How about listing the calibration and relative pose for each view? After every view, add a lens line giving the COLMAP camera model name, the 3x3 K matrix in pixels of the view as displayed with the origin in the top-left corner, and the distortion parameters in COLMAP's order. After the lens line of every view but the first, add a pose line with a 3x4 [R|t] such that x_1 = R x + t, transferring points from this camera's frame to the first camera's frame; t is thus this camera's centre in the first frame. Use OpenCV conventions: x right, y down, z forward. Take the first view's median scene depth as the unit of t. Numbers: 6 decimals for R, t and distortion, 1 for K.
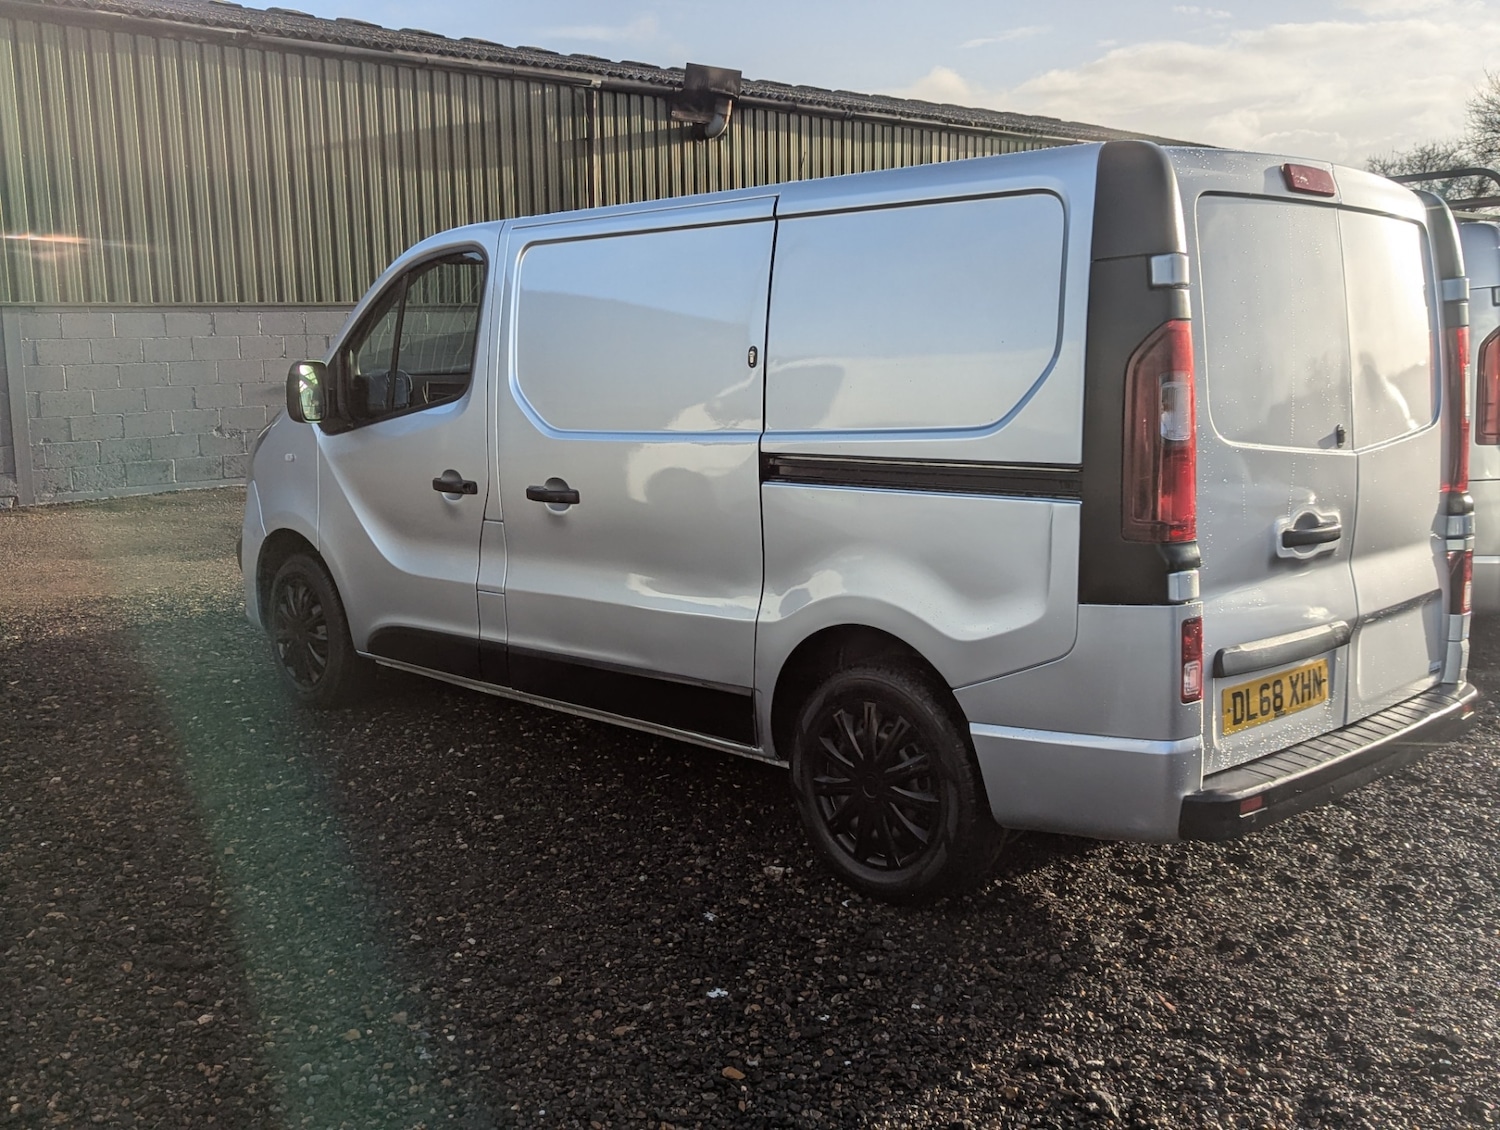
lens RADIAL K [[1473.8, 0, 756.1], [0, 1473.8, 557.5], [0, 0, 1]] dist [0.047779, -0.029307]
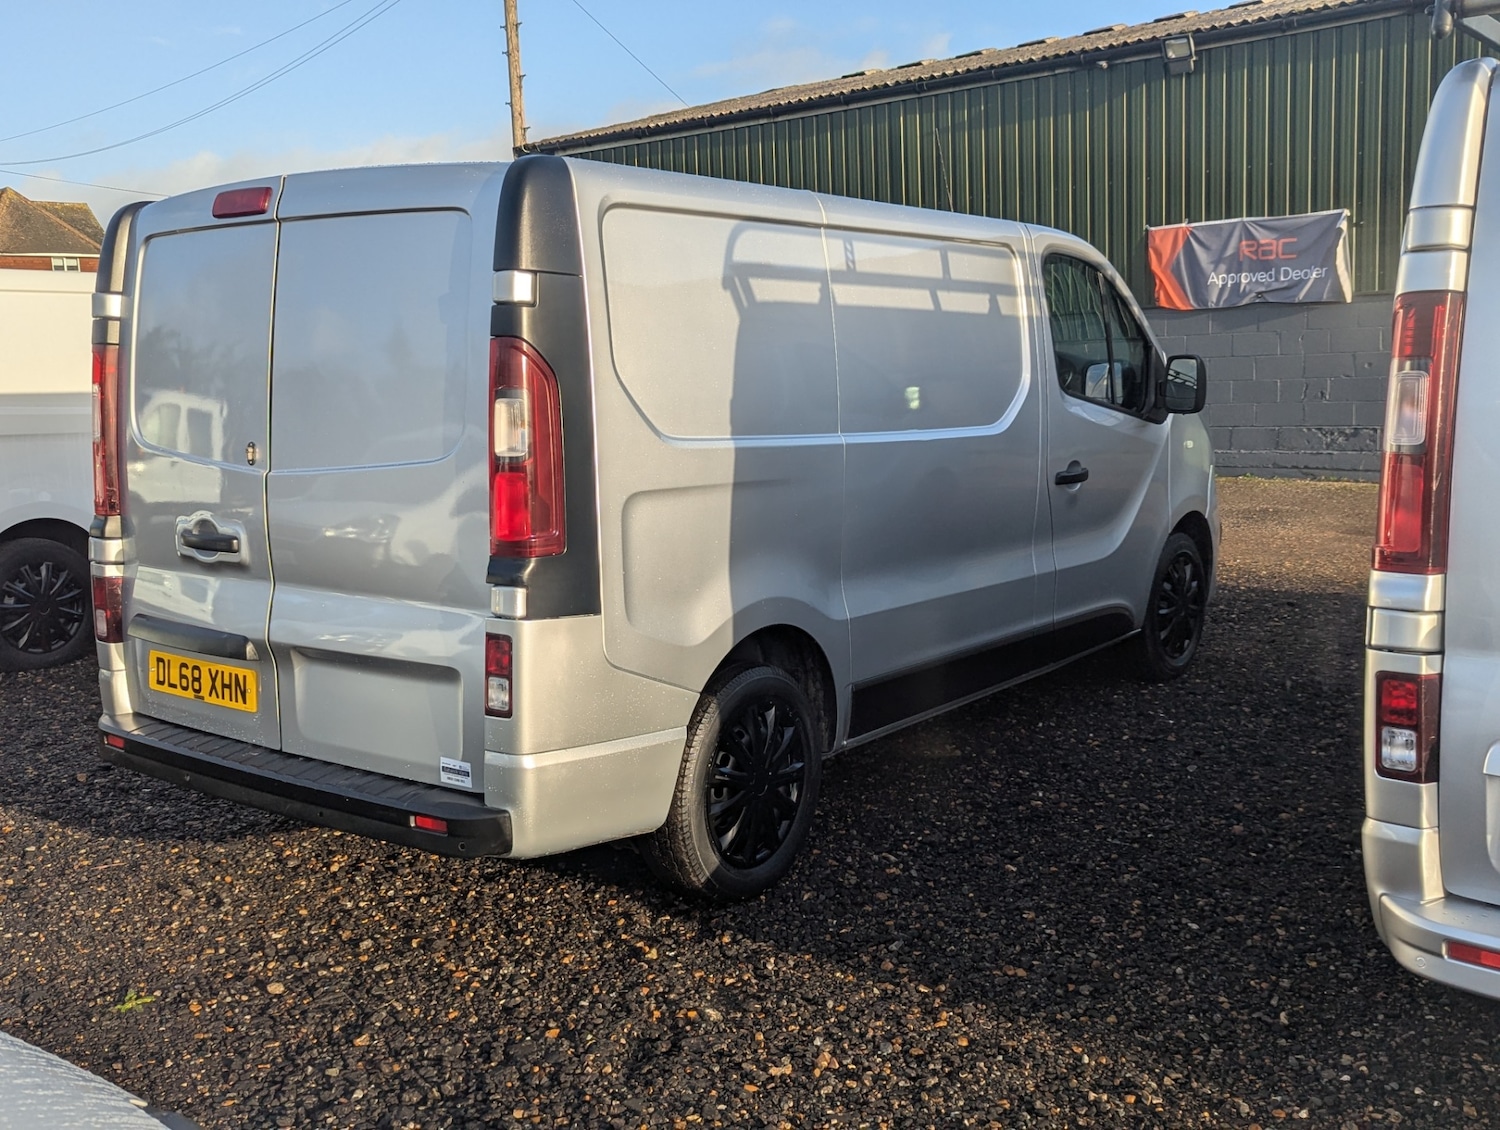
lens RADIAL K [[1473.8, 0, 756.1], [0, 1473.8, 557.5], [0, 0, 1]] dist [0.047779, -0.029307]
pose [[0.151656, 0.141339, -0.978276, 1.266762], [-0.117927, 0.985242, 0.124064, -0.156452], [0.981373, 0.096550, 0.166086, 1.036826]]
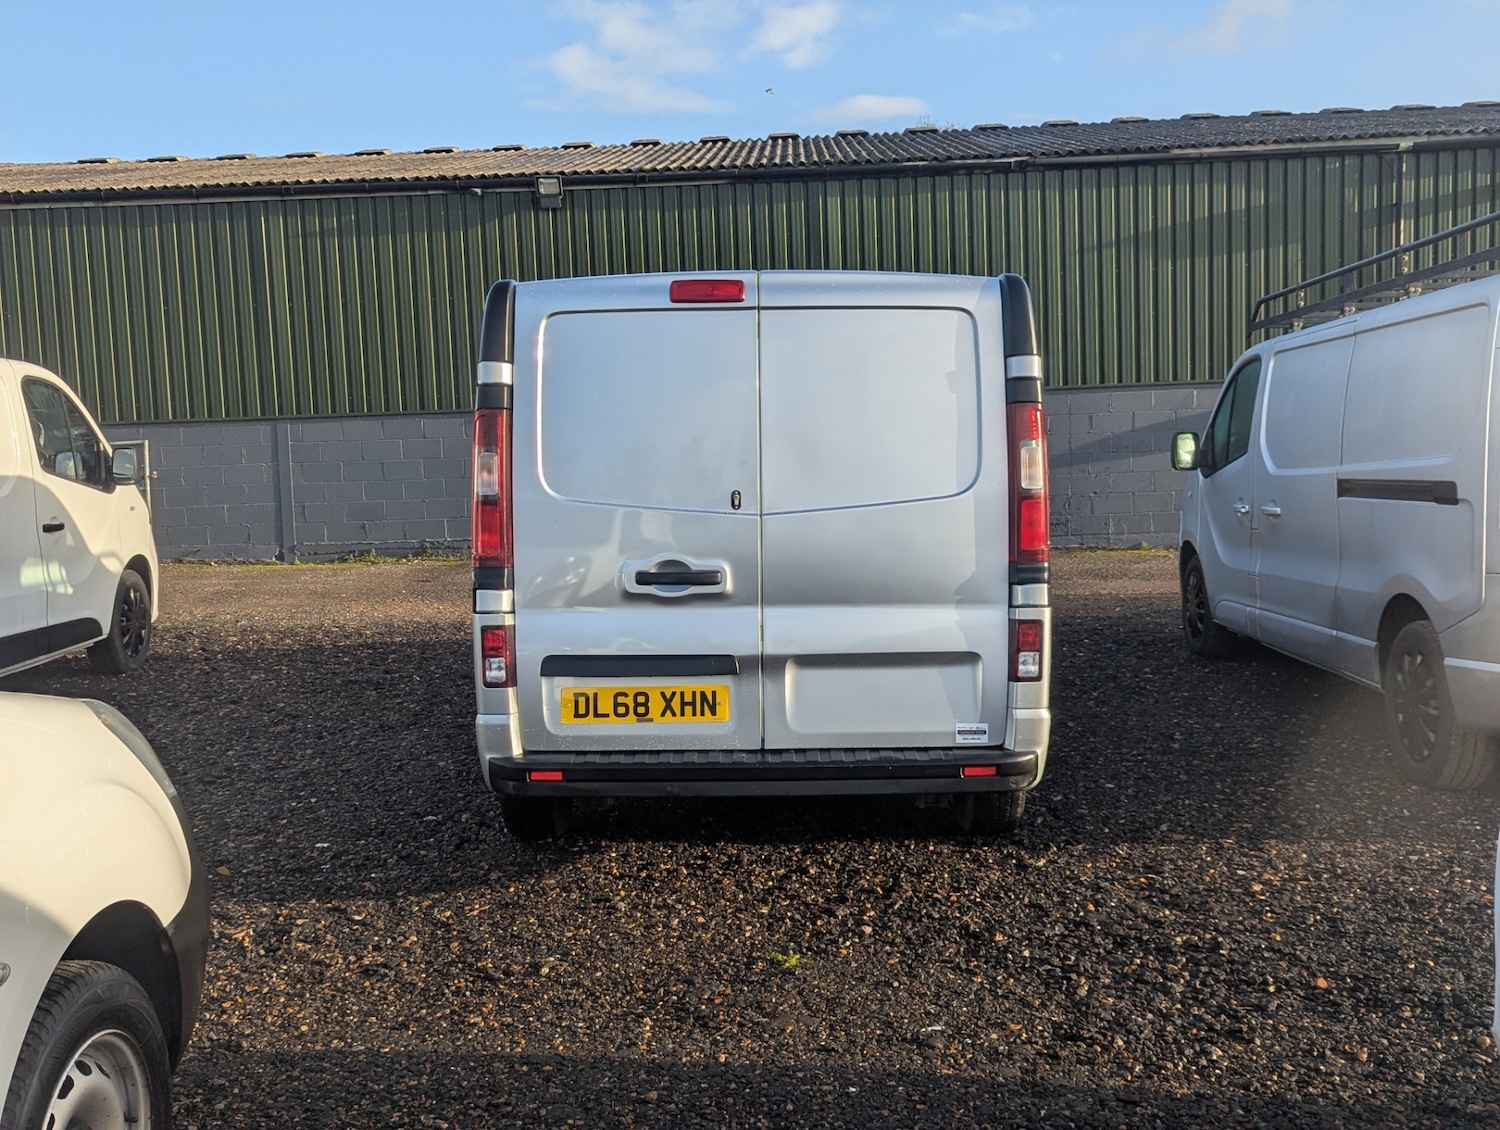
lens RADIAL K [[1473.8, 0, 756.1], [0, 1473.8, 557.5], [0, 0, 1]] dist [0.047779, -0.029307]
pose [[0.710563, 0.049916, -0.701861, 1.089743], [-0.085837, 0.996180, -0.016053, -0.015083], [0.698378, 0.071653, 0.712133, 0.153167]]
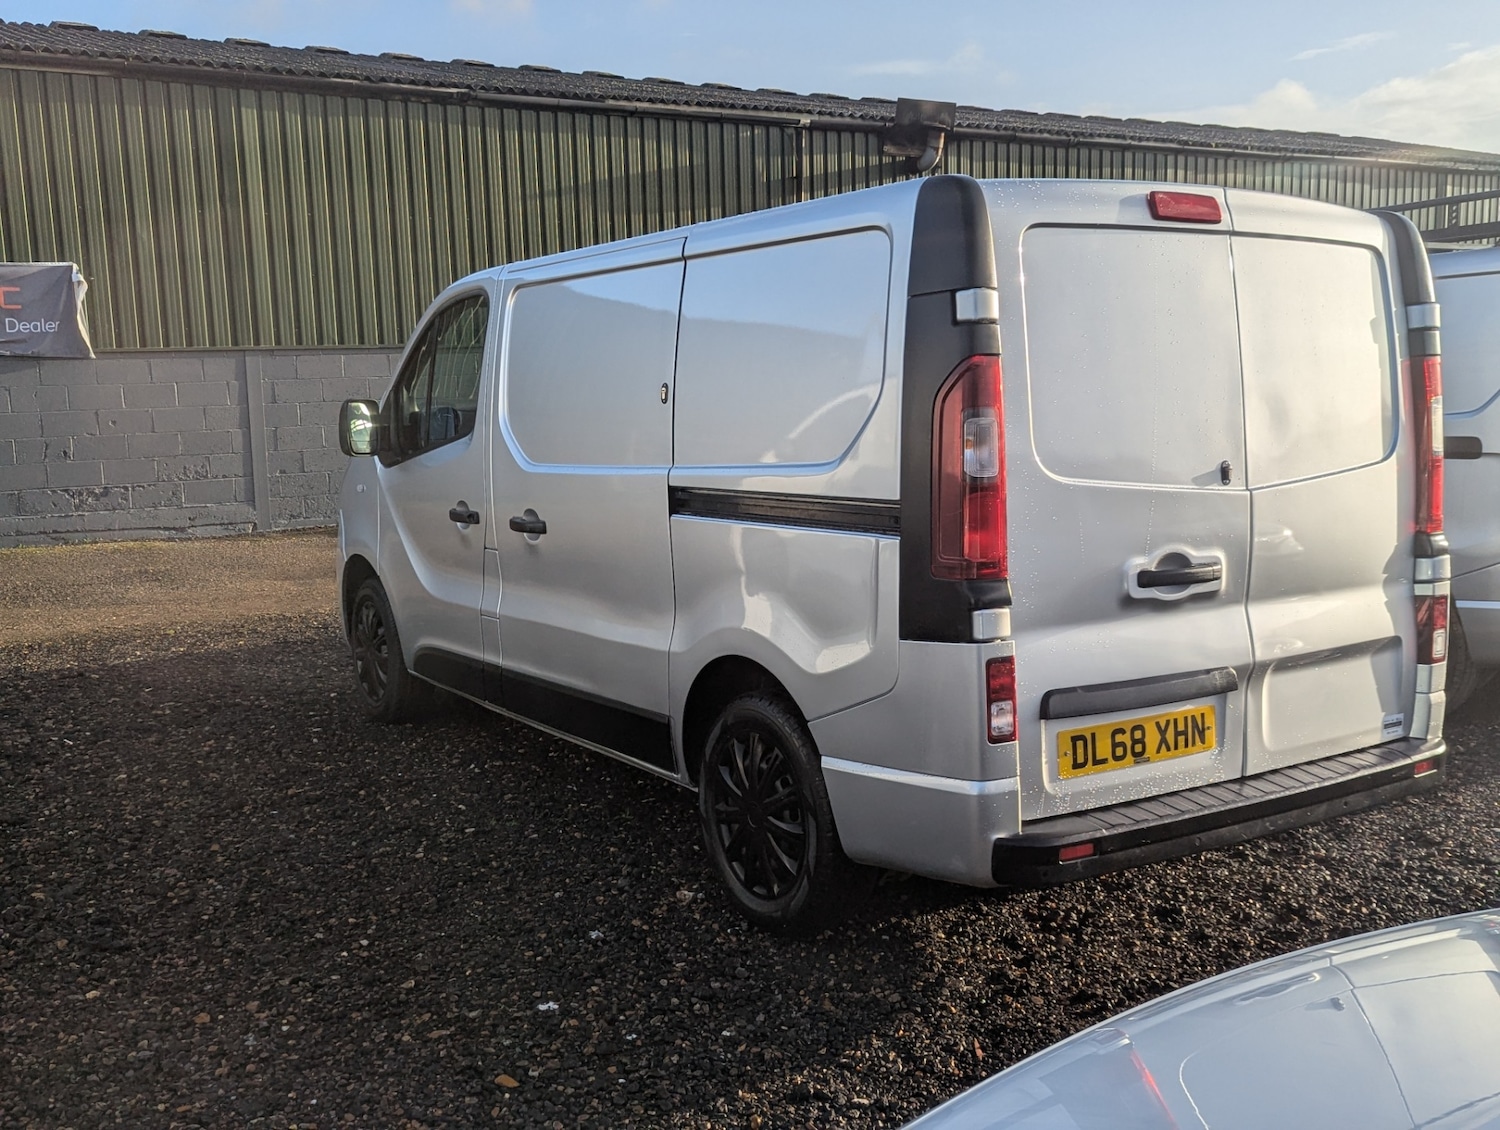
lens RADIAL K [[1473.1, 0, 754.8], [0, 1473.1, 567.8], [0, 0, 1]] dist [0.062488, -0.070227]
pose [[0.979895, 0.016522, -0.198829, 0.253009], [-0.019443, 0.999730, -0.012747, -0.002107], [0.198564, 0.016357, 0.979951, 0.003889]]
